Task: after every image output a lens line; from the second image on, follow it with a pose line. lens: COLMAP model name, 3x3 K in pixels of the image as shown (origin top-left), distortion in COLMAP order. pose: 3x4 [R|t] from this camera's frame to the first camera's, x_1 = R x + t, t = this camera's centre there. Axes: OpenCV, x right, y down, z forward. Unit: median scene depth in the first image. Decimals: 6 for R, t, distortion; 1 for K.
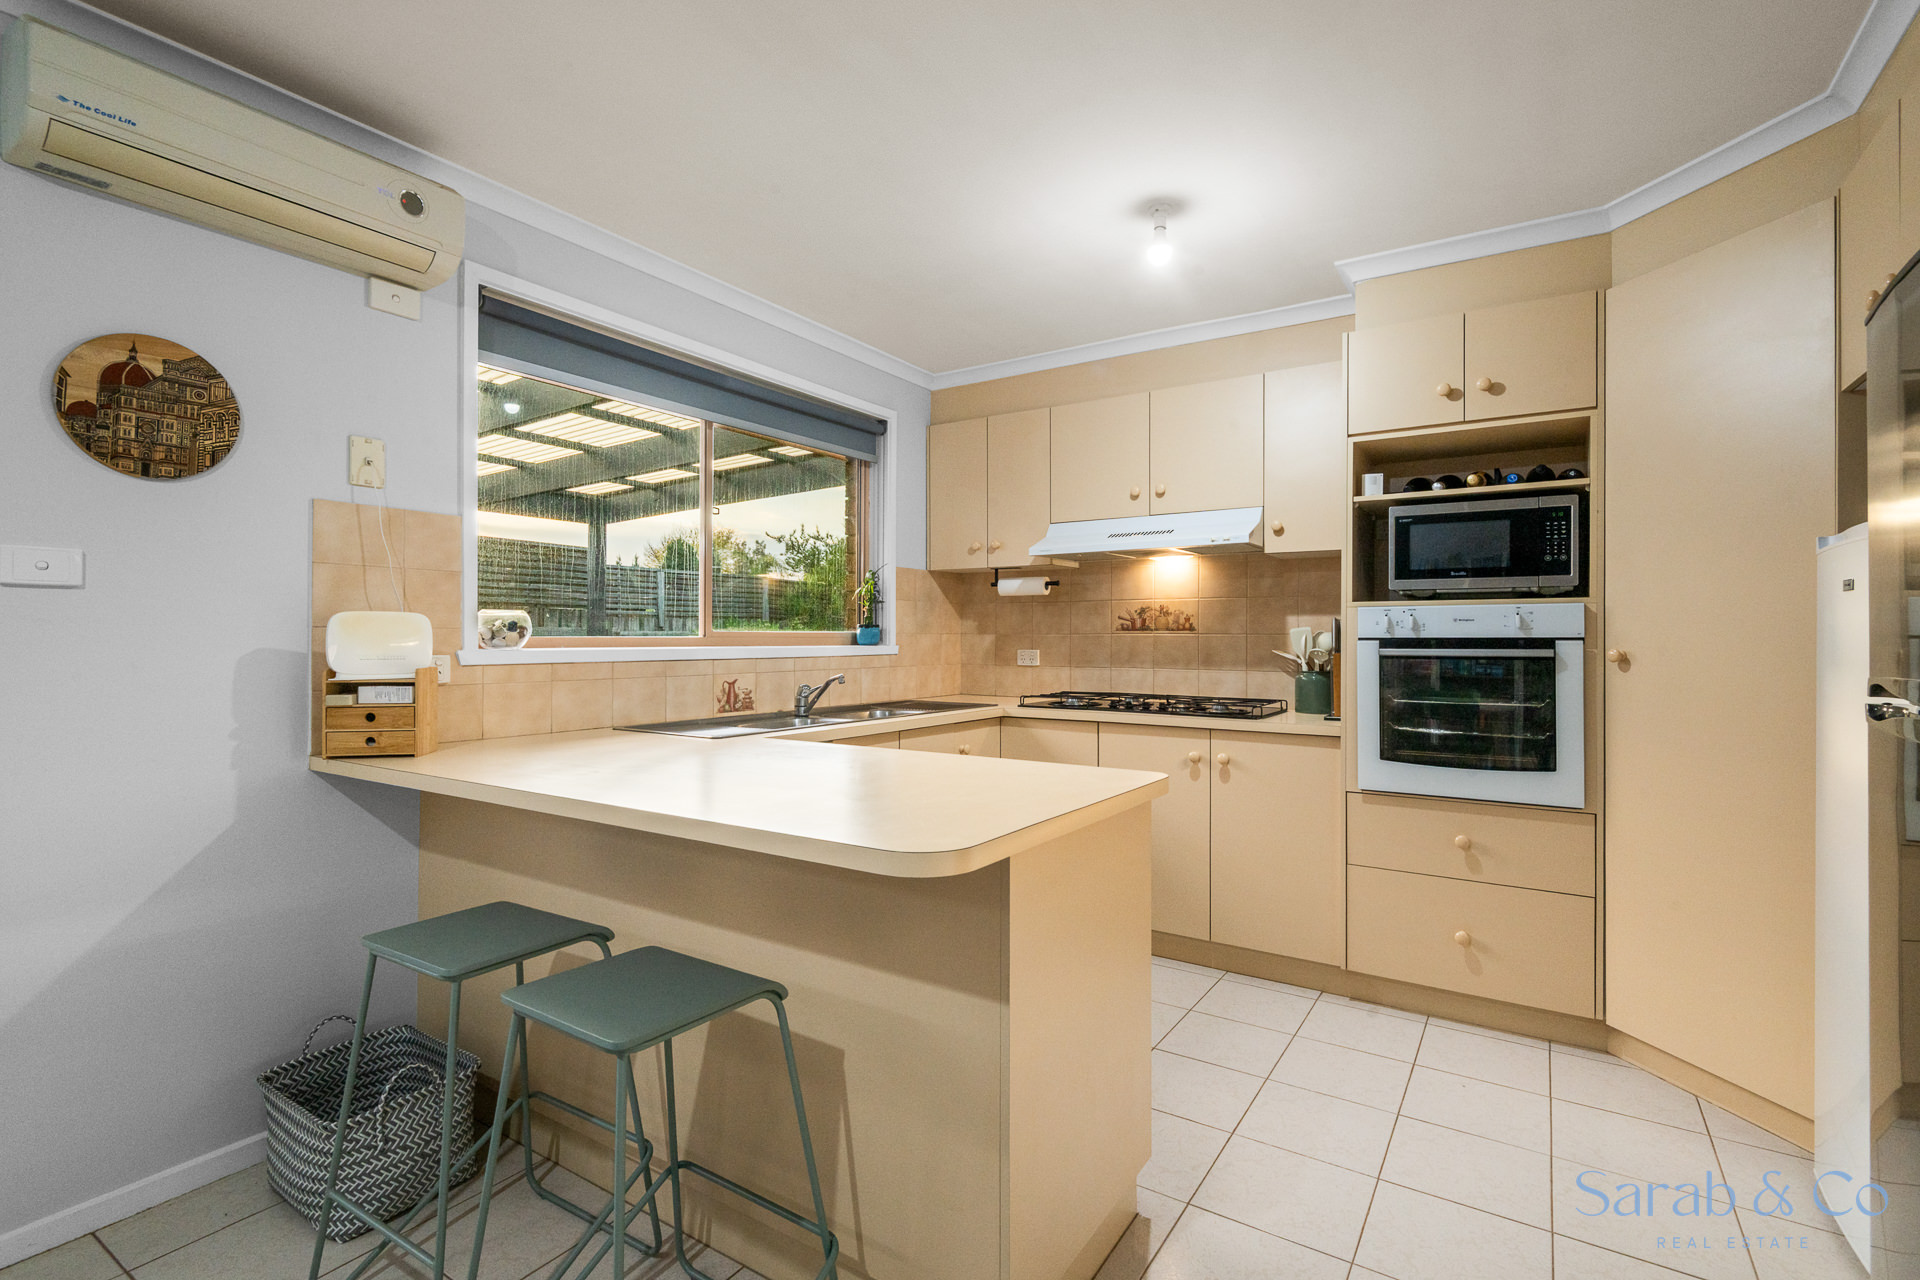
lens RADIAL K [[882.9, 0, 965.9], [0, 882.9, 637.2], [0, 0, 1]] dist [0.010835, -0.004664]
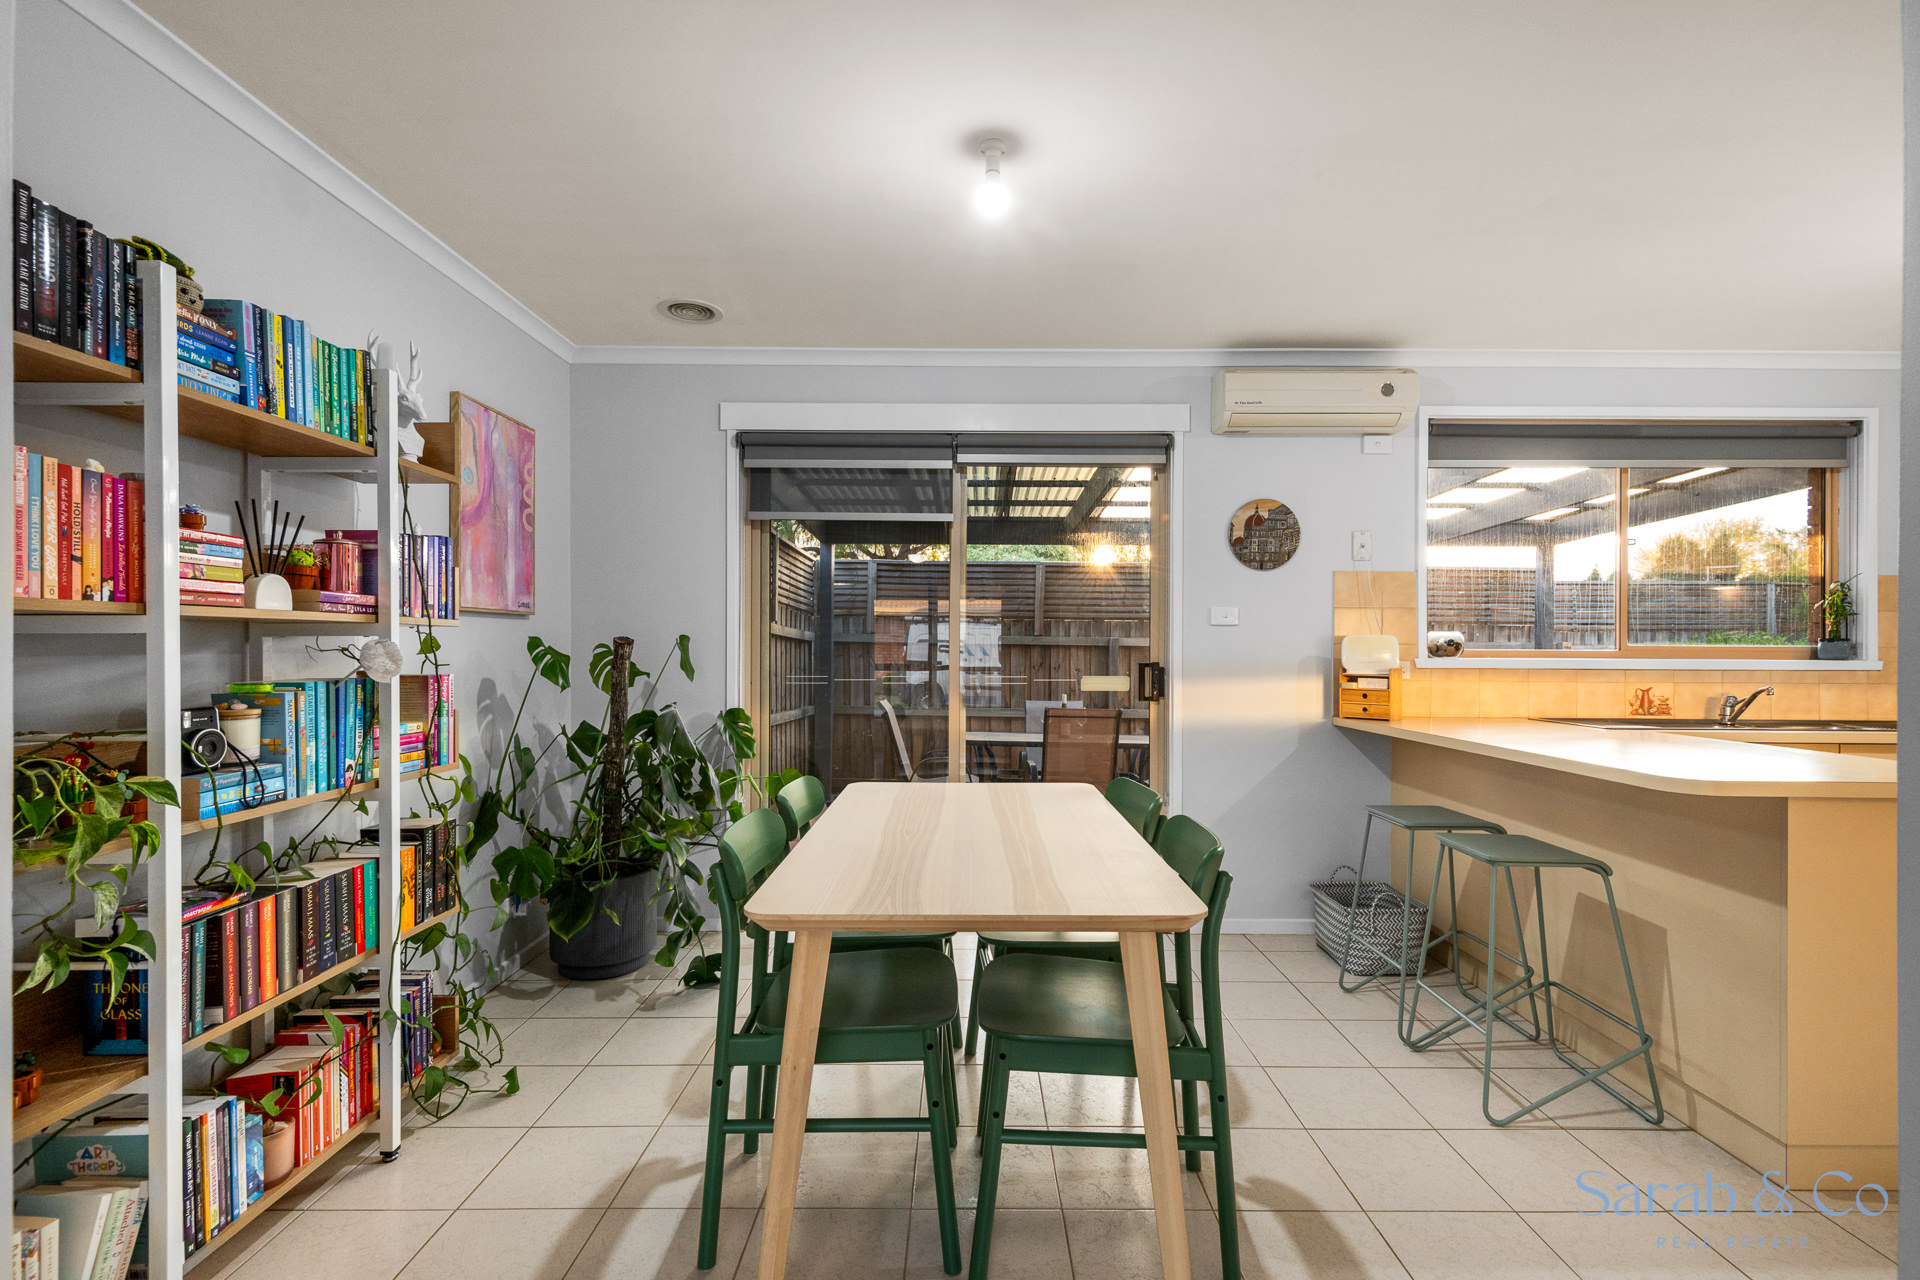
lens RADIAL K [[882.9, 0, 953.9], [0, 882.9, 643.5], [0, 0, 1]] dist [0.010835, -0.004664]
pose [[0.533477, -0.004684, -0.845802, 0.315215], [-0.002871, 0.999969, -0.007348, 0.001921], [0.845810, 0.006349, 0.533447, -0.522859]]
